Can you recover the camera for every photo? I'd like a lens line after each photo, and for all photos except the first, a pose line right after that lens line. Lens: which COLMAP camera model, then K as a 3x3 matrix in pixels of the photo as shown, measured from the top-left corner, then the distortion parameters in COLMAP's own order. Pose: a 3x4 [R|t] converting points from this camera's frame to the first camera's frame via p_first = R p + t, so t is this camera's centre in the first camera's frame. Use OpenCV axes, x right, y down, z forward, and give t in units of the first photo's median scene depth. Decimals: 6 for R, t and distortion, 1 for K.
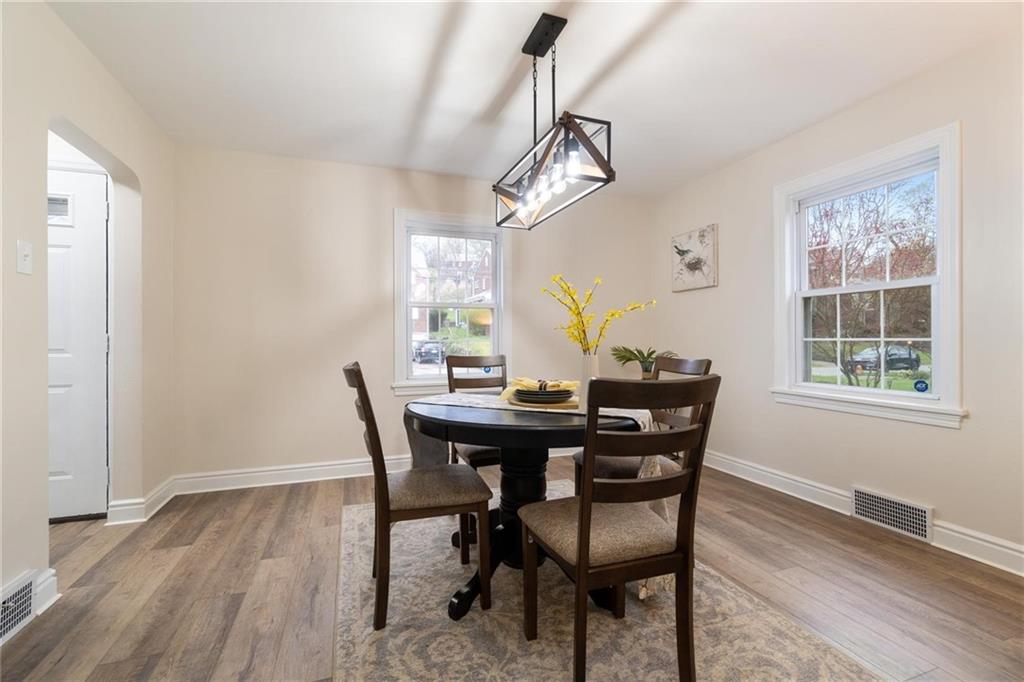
lens RADIAL K [[449.7, 0, 512.0], [0, 449.7, 341.0], [0, 0, 1]] dist [-0.003697, -0.000297]
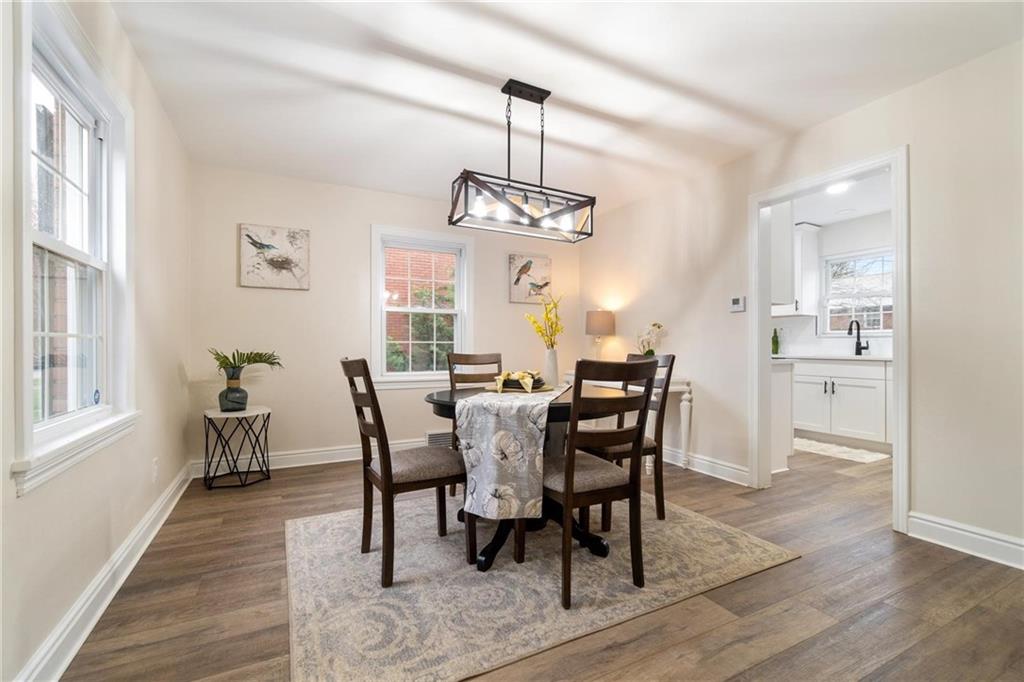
lens RADIAL K [[440.0, 0, 507.9], [0, 440.0, 344.9], [0, 0, 1]] dist [-0.002993, -0.000104]
pose [[-0.135545, 0.002483, 0.990768, -0.809916], [-0.000507, 0.999997, -0.002575, 0.010521], [-0.990771, -0.000851, -0.135544, 0.876846]]
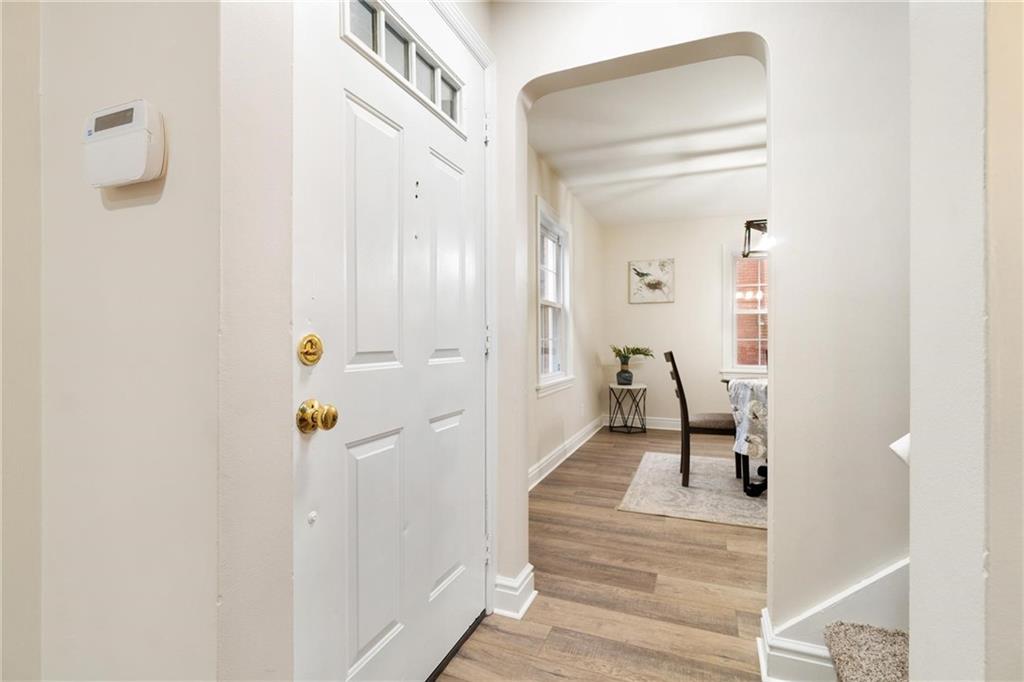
lens RADIAL K [[472.0, 0, 511.7], [0, 472.0, 343.8], [0, 0, 1]] dist [0.001193, 0.000192]
pose [[0.662859, -0.004720, 0.748729, -1.316802], [0.002086, 0.999988, 0.004457, 0.003858], [-0.748741, -0.001392, 0.662861, 0.502253]]
